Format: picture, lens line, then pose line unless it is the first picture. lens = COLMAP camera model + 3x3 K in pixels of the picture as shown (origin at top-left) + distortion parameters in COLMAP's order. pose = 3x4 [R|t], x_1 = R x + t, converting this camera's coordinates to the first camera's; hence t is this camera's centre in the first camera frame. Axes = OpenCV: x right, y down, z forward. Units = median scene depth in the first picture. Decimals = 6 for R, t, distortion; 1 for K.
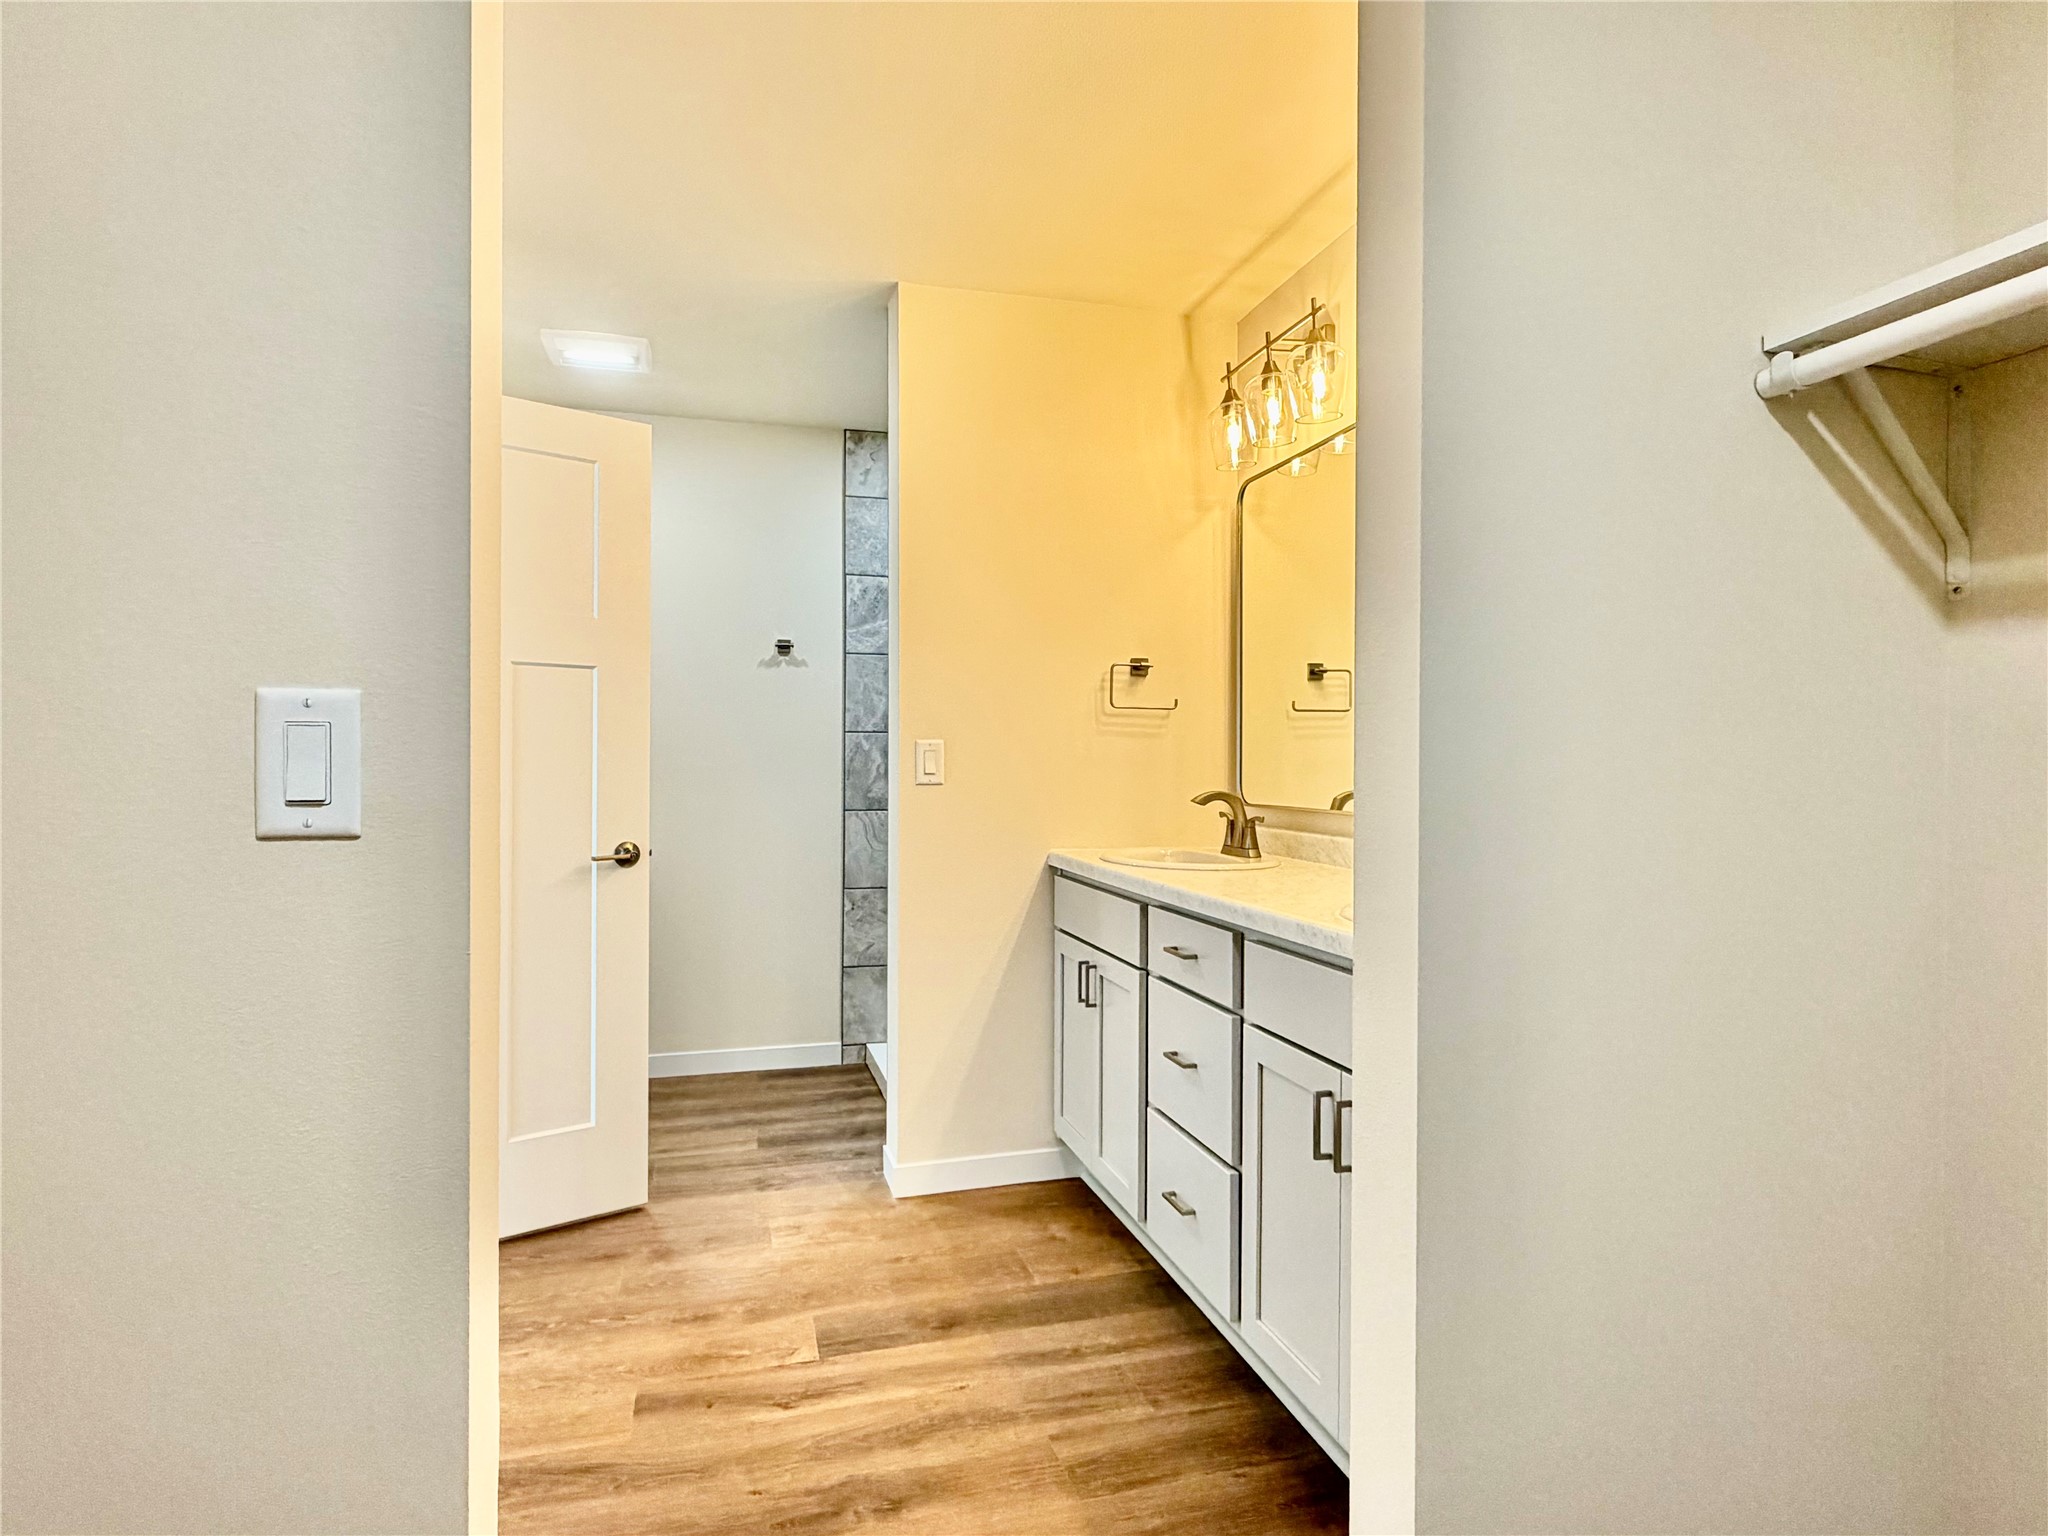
lens RADIAL K [[1113.3, 0, 1033.4], [0, 1113.3, 765.7], [0, 0, 1]] dist [-0.000091, -0.000550]
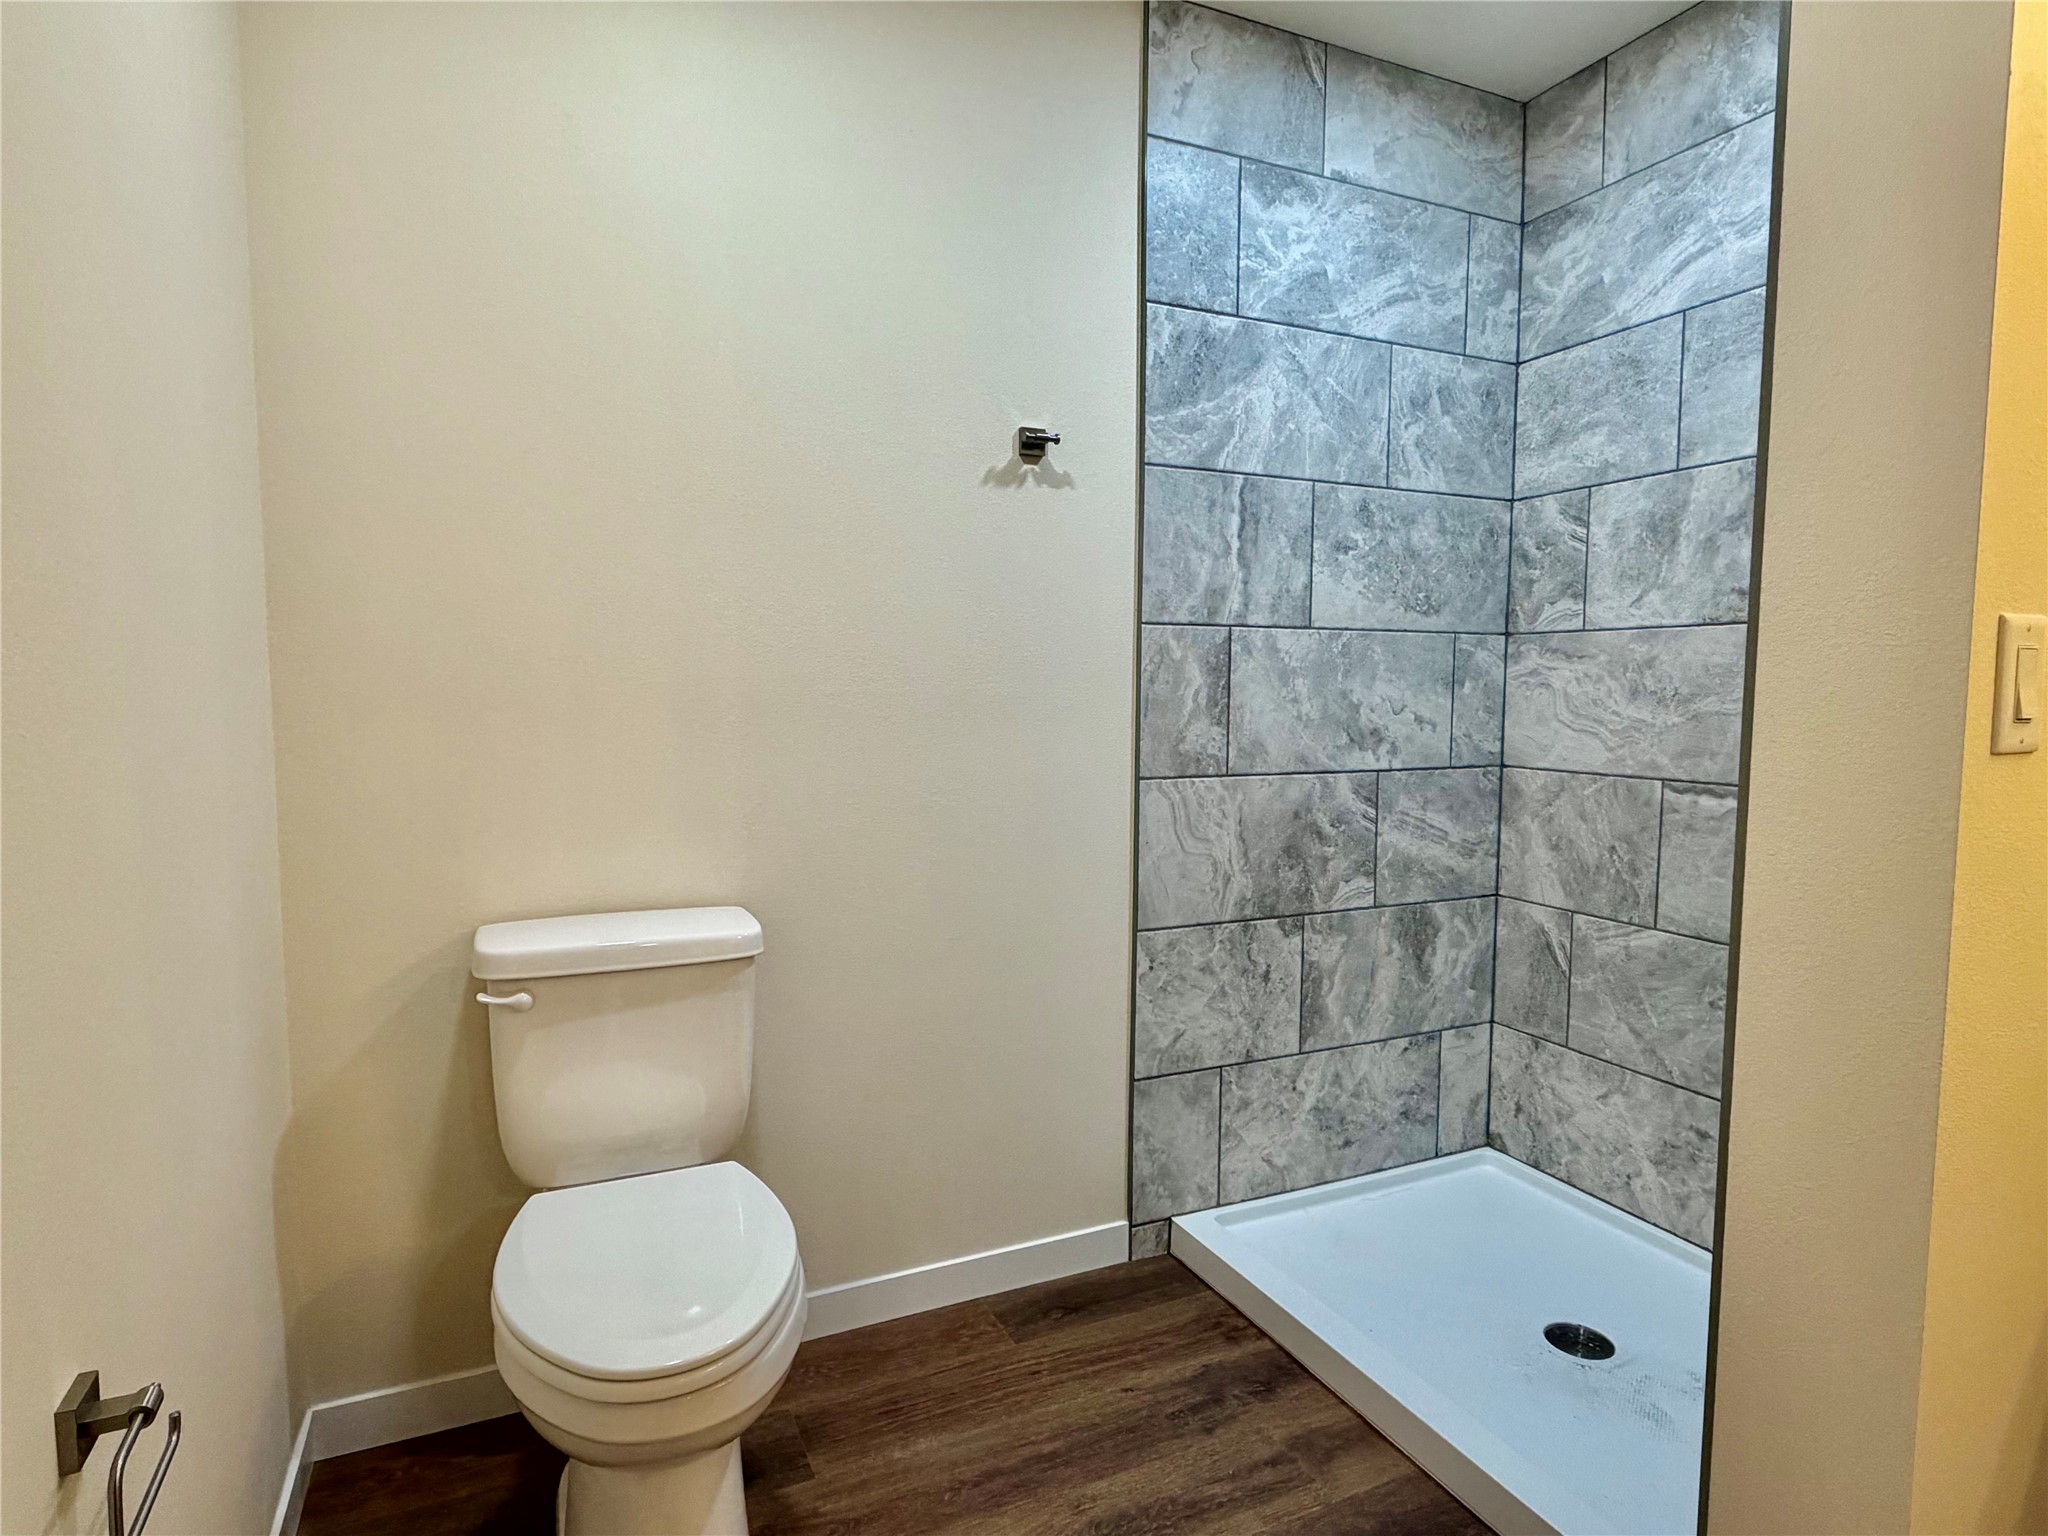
lens RADIAL K [[1113.3, 0, 1013.3], [0, 1113.3, 772.3], [0, 0, 1]] dist [-0.000091, -0.000550]
pose [[0.990263, -0.009592, 0.138881, -0.296659], [-0.000680, 0.997278, 0.073728, -0.000099], [-0.139211, -0.073105, 0.987561, 0.505803]]
